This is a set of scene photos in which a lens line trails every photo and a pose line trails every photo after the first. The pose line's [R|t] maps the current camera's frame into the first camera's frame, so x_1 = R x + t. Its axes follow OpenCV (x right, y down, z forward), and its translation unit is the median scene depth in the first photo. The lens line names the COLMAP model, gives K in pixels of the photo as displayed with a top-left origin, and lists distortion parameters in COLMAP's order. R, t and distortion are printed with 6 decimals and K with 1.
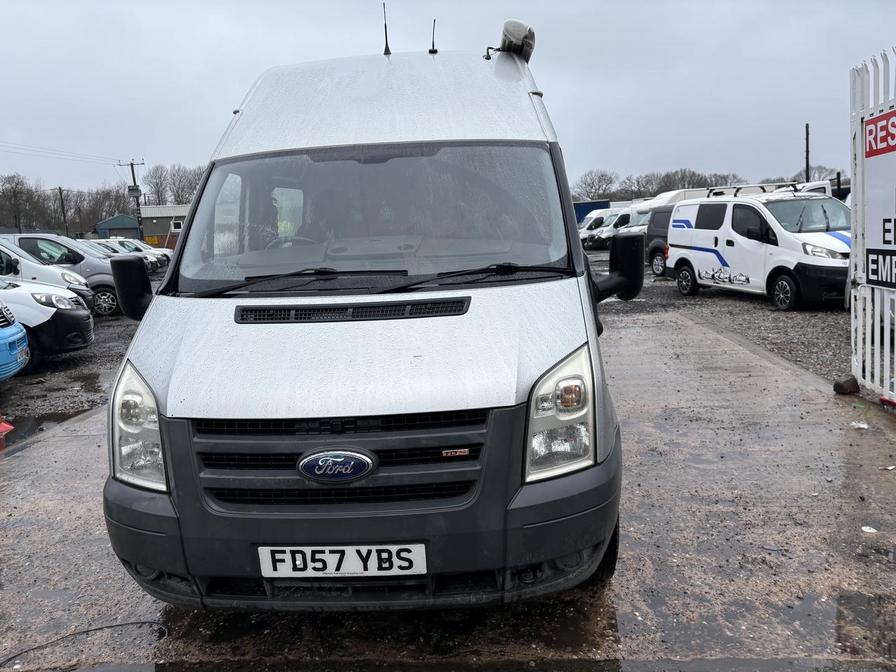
lens RADIAL K [[685.1, 0, 447.3], [0, 685.1, 341.0], [0, 0, 1]] dist [0.005802, -0.006370]
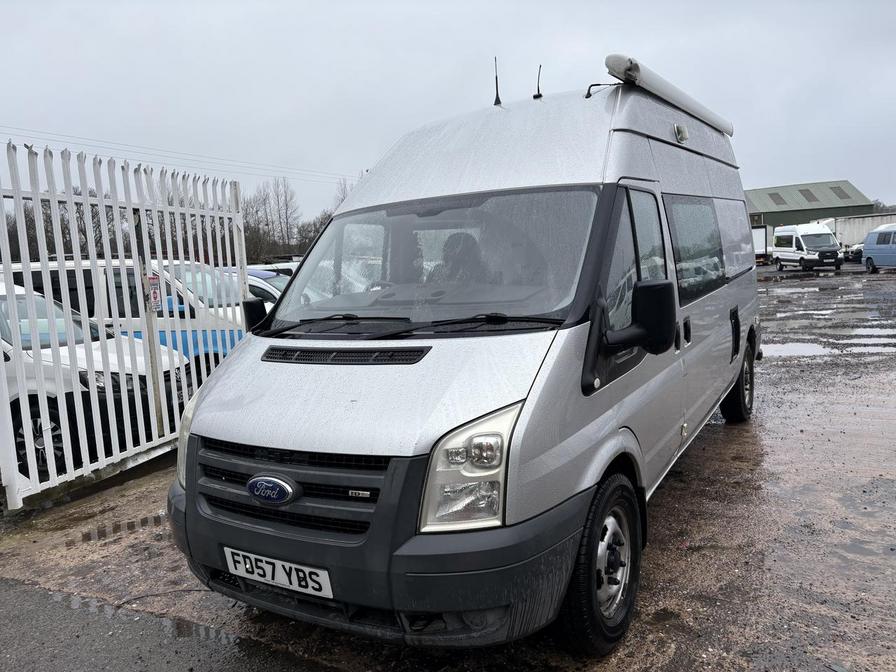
lens RADIAL K [[685.1, 0, 452.1], [0, 685.1, 331.0], [0, 0, 1]] dist [0.005802, -0.006370]
pose [[0.881417, 0.034642, -0.471067, 0.644746], [-0.050182, 0.998530, -0.020464, -0.080487], [0.469666, 0.041677, 0.881860, 0.092769]]
